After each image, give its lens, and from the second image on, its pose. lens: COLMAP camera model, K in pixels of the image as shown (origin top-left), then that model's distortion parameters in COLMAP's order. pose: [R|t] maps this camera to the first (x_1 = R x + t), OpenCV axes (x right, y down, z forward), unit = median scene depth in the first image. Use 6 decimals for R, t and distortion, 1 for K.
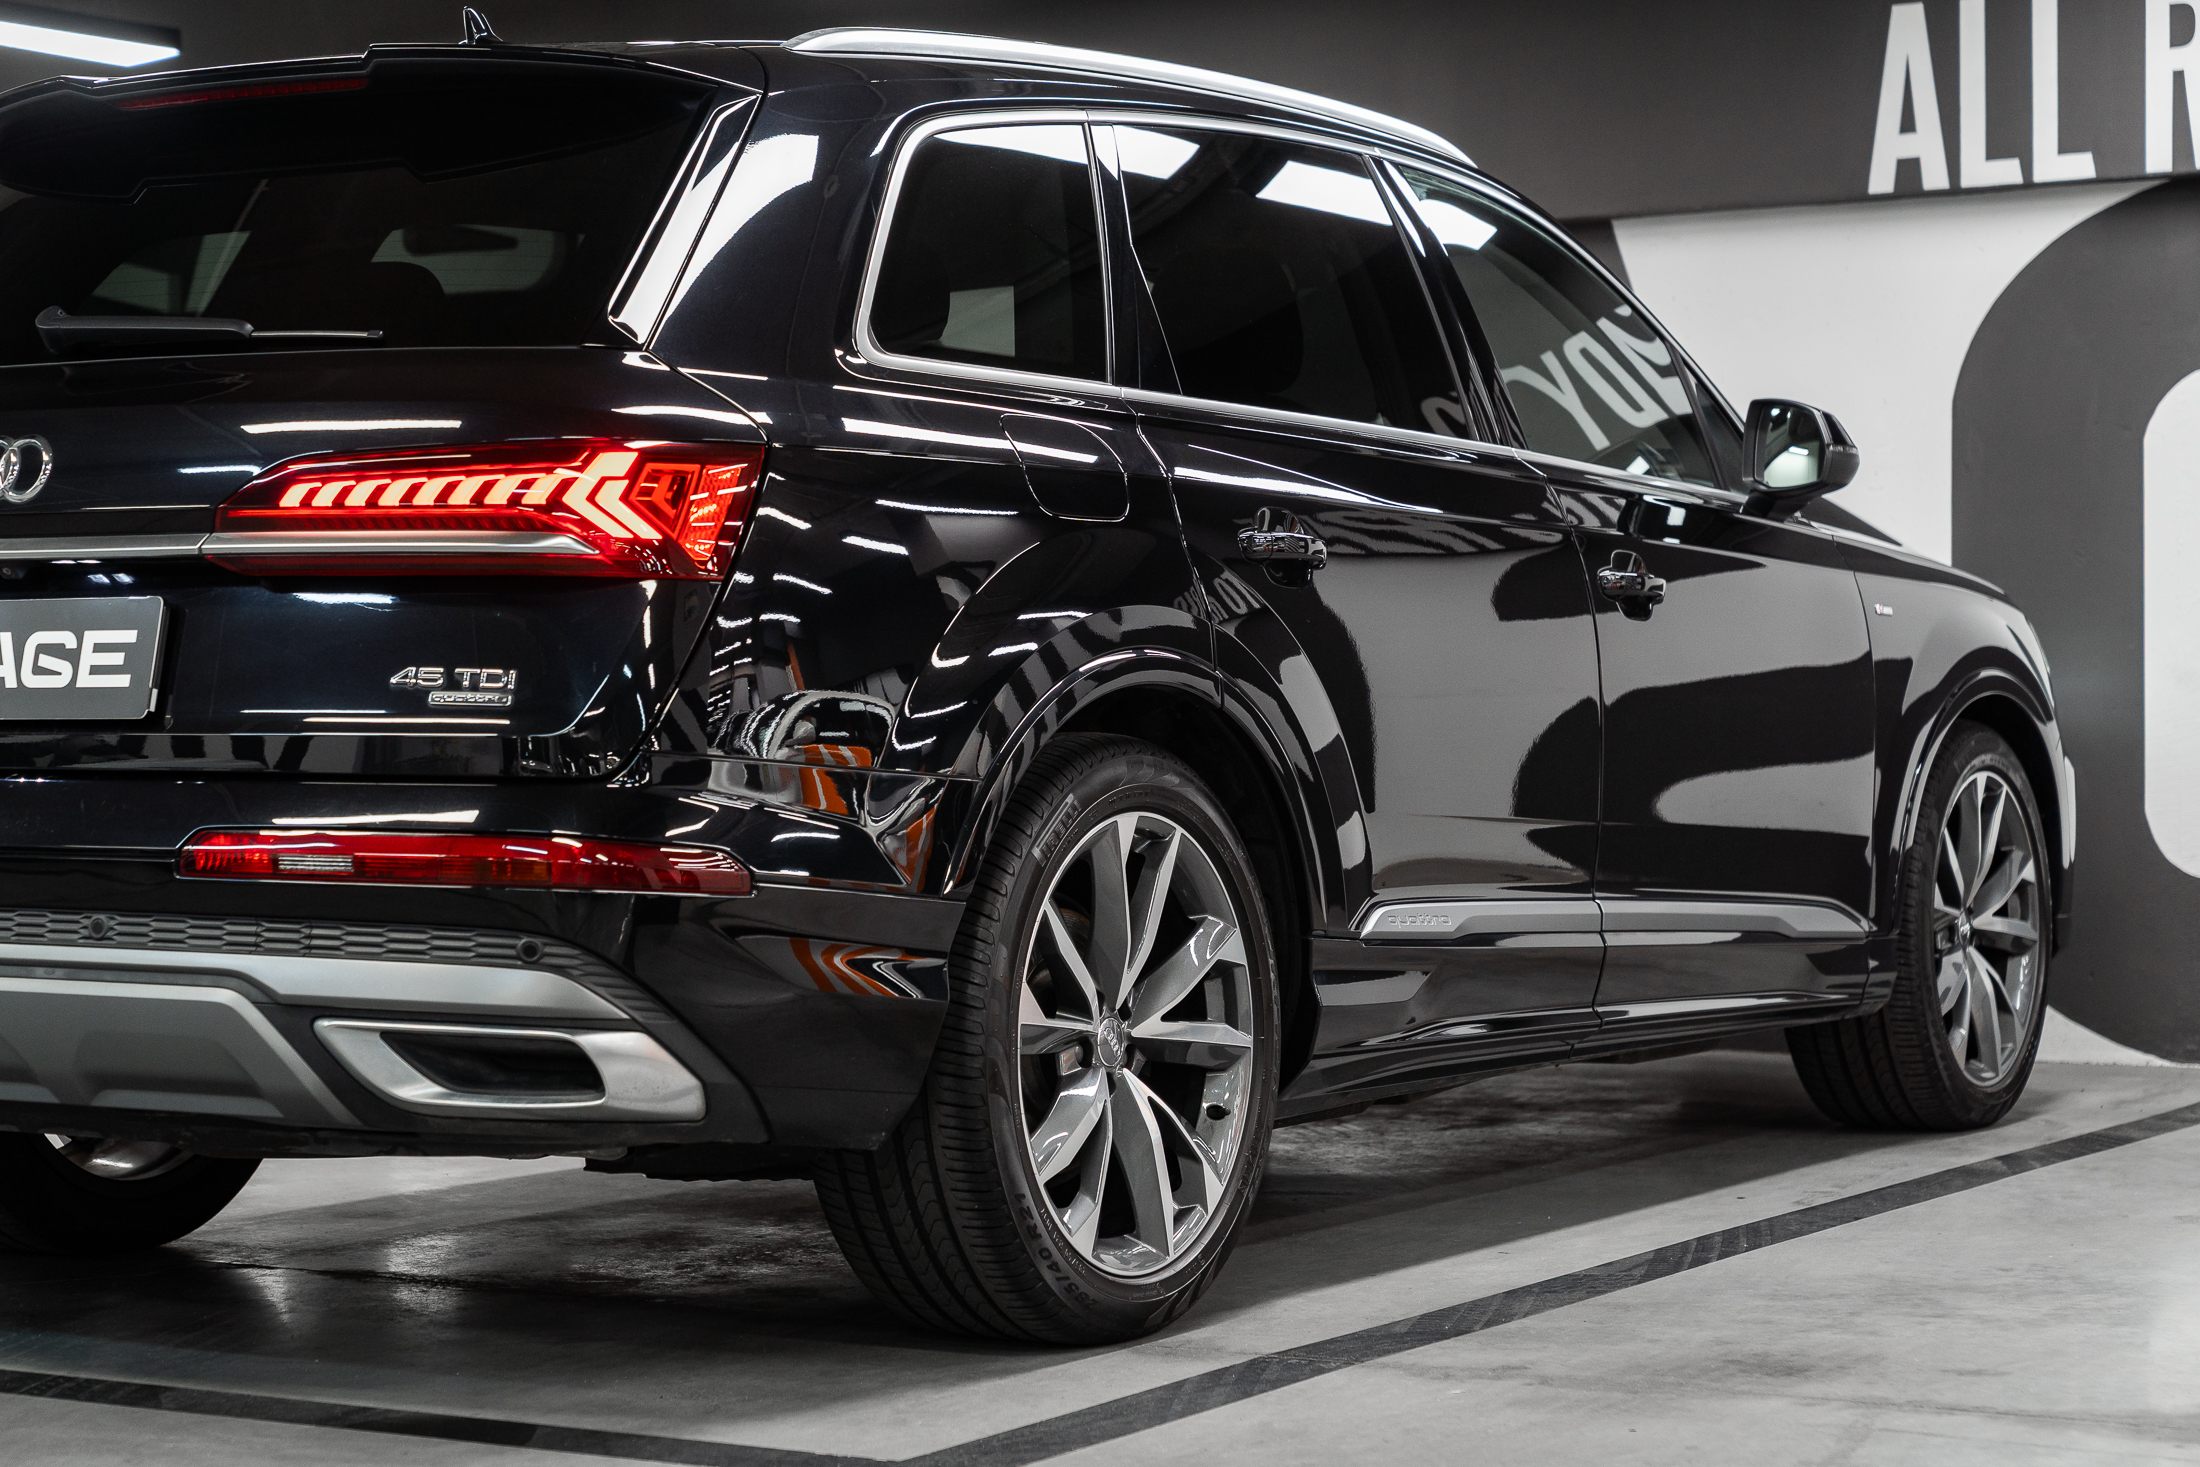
lens RADIAL K [[4323.1, 0, 1103.8], [0, 4323.1, 770.6], [0, 0, 1]] dist [0.013638, -0.097584]
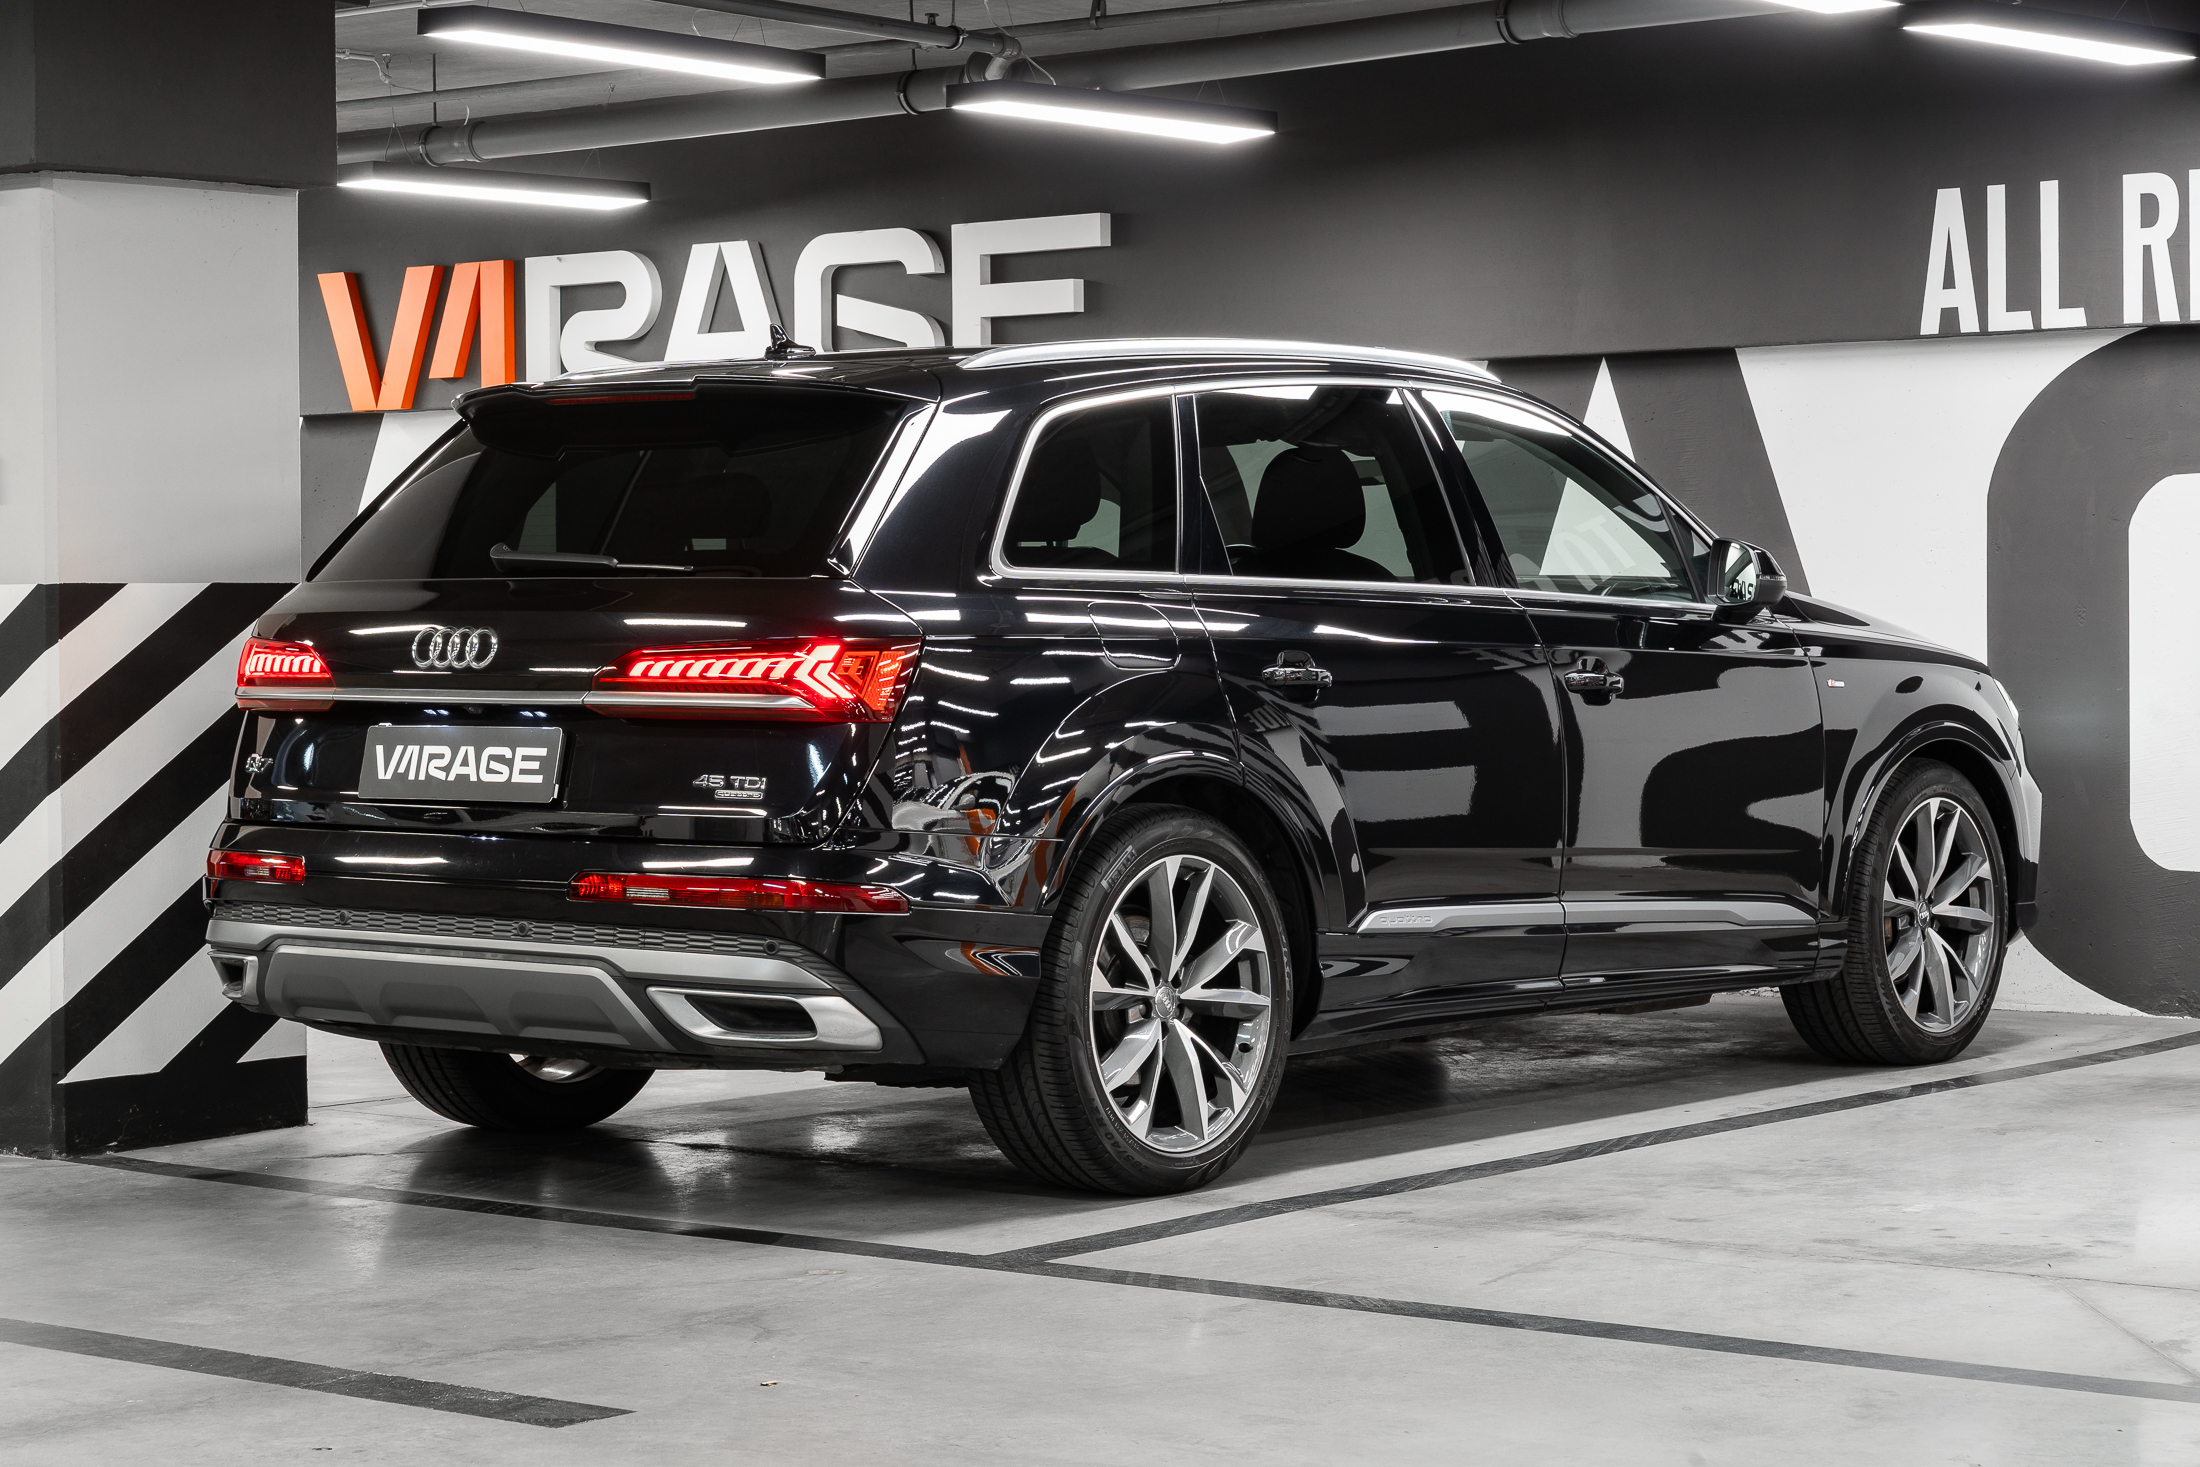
lens RADIAL K [[4393.5, 0, 1100.0], [0, 4393.5, 733.5], [0, 0, 1]] dist [0.013587, -0.001260]
pose [[0.991594, 0.003219, -0.129346, 0.198999], [-0.001701, 0.999928, 0.011848, -0.057482], [0.129374, -0.011528, 0.991529, -0.623307]]
